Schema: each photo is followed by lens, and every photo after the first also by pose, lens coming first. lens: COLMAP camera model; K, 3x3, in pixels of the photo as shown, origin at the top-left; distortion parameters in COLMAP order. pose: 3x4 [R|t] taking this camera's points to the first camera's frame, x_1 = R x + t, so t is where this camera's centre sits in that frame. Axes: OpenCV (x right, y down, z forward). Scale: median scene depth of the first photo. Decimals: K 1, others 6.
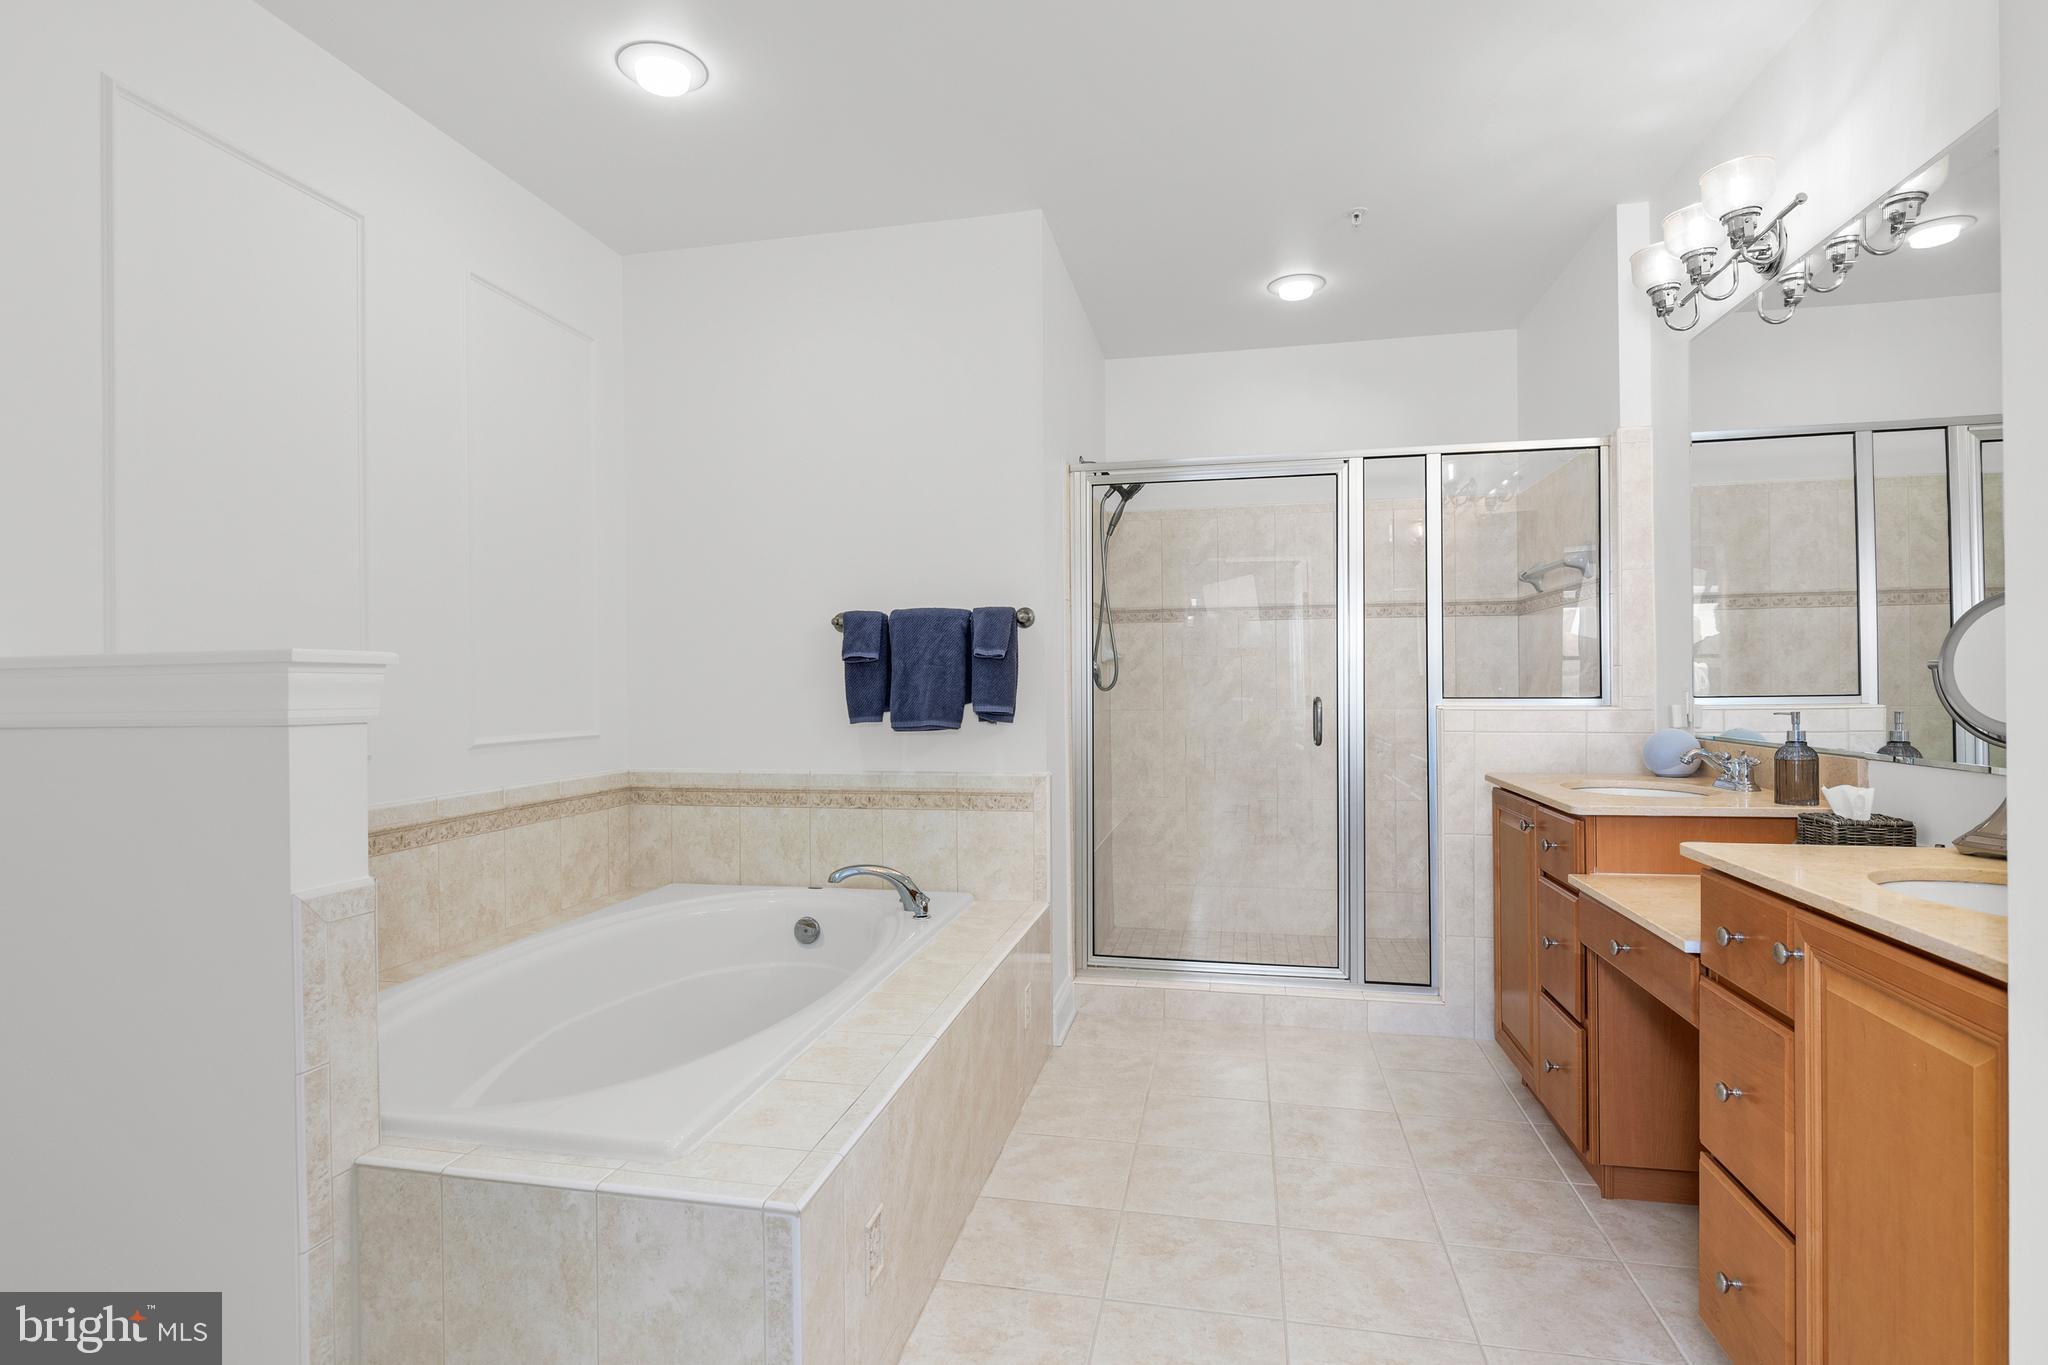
lens RADIAL K [[1027.9, 0, 1021.8], [0, 1027.9, 687.2], [0, 0, 1]] dist [-0.000365, -0.001575]
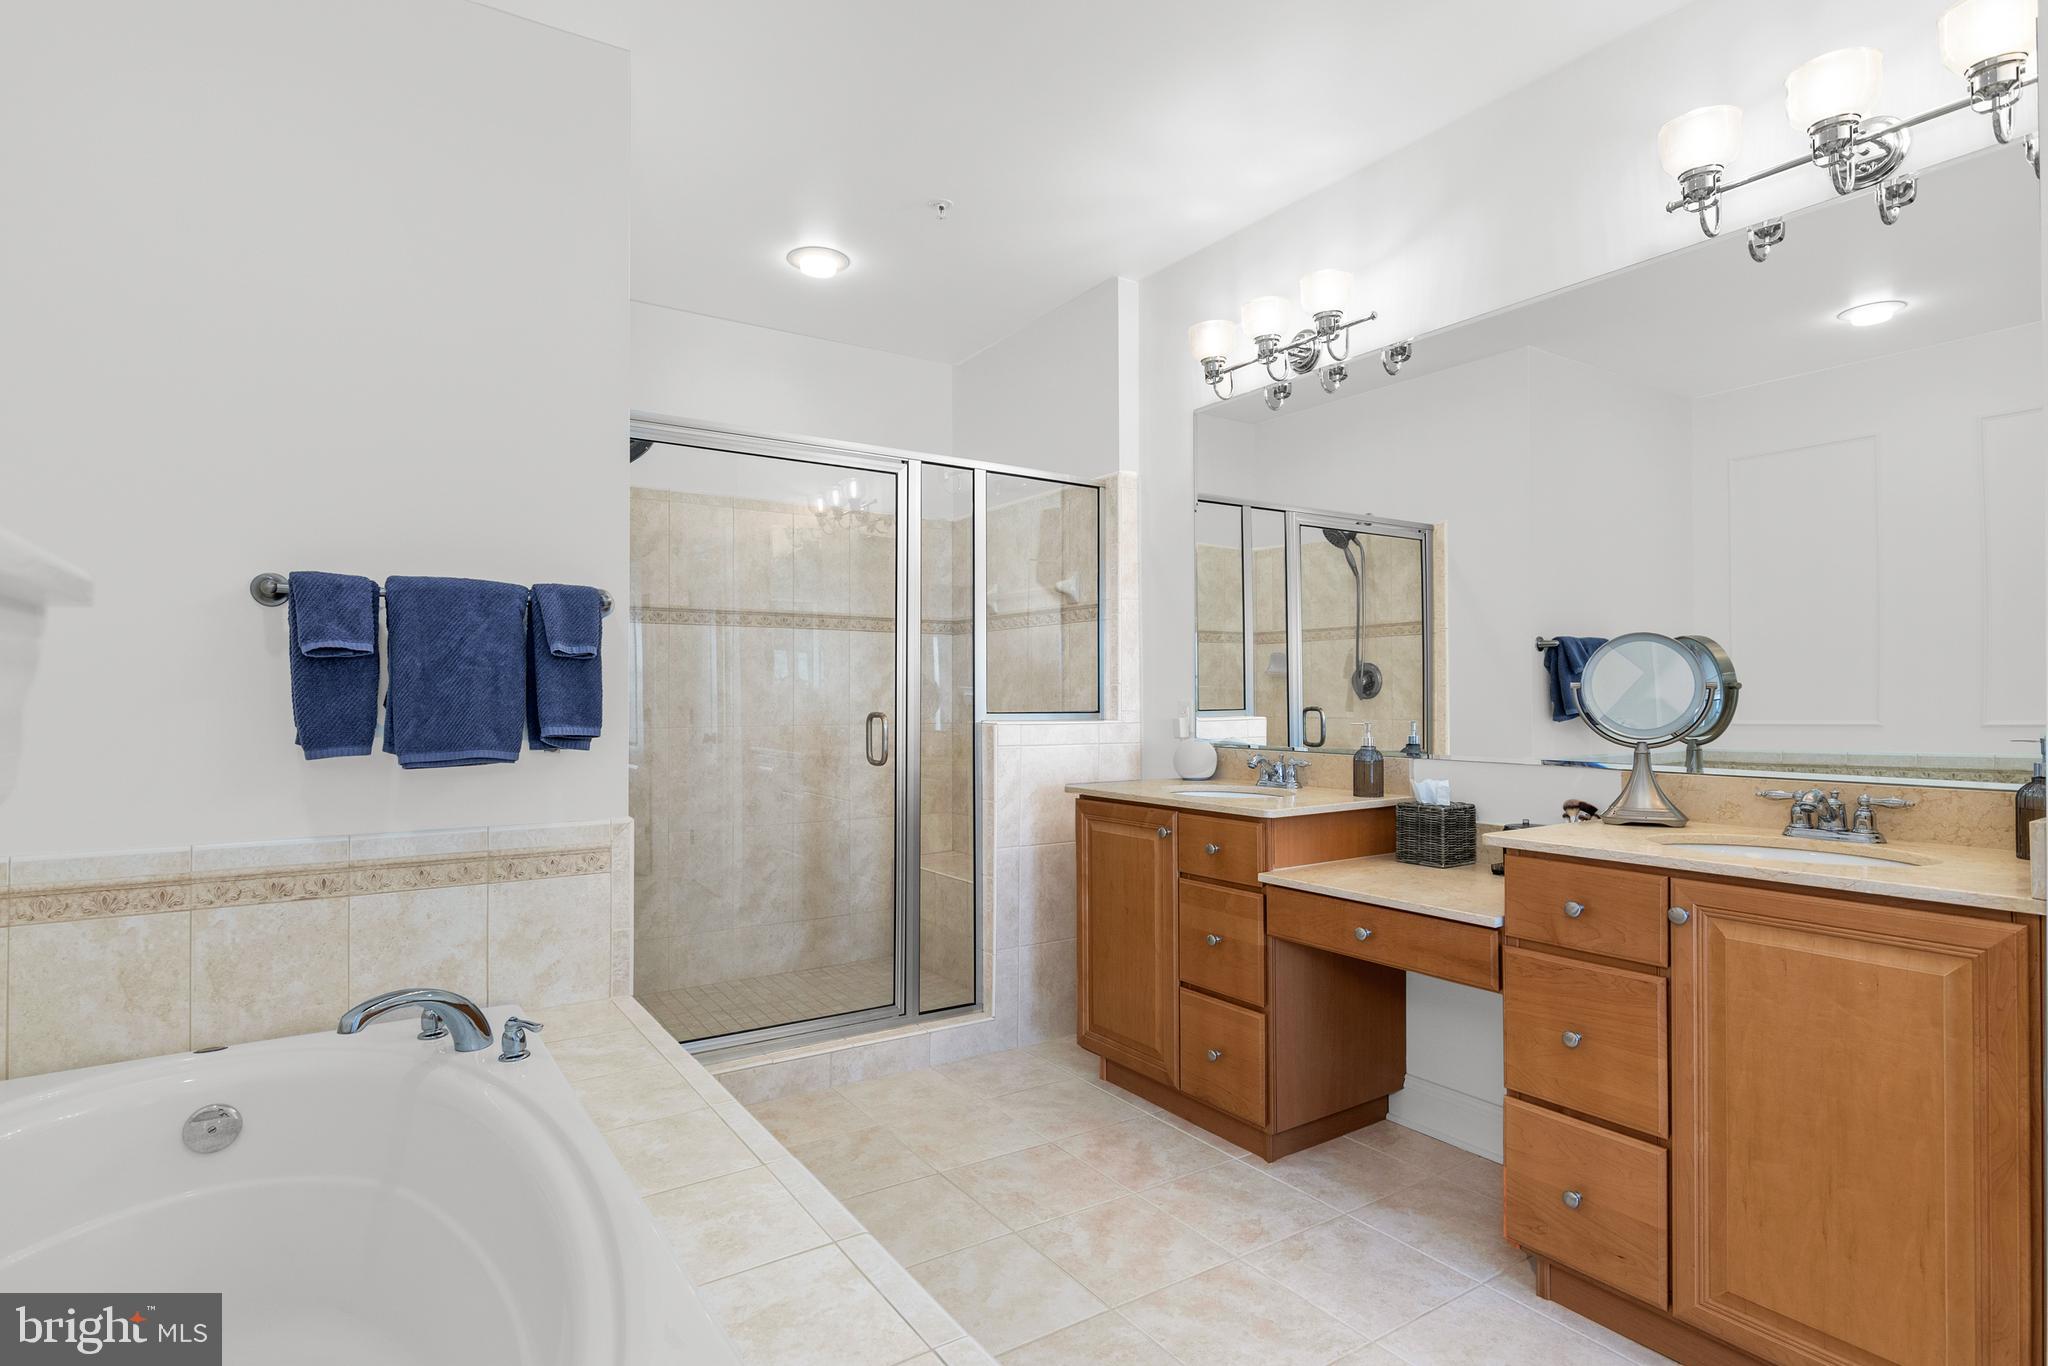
lens RADIAL K [[1027.9, 0, 1023.6], [0, 1027.9, 685.1], [0, 0, 1]] dist [-0.000365, -0.001575]
pose [[0.706292, 0.015736, 0.707746, -0.294218], [-0.002958, 0.999810, -0.019277, 0.002625], [-0.707914, 0.011521, 0.706204, 0.281900]]
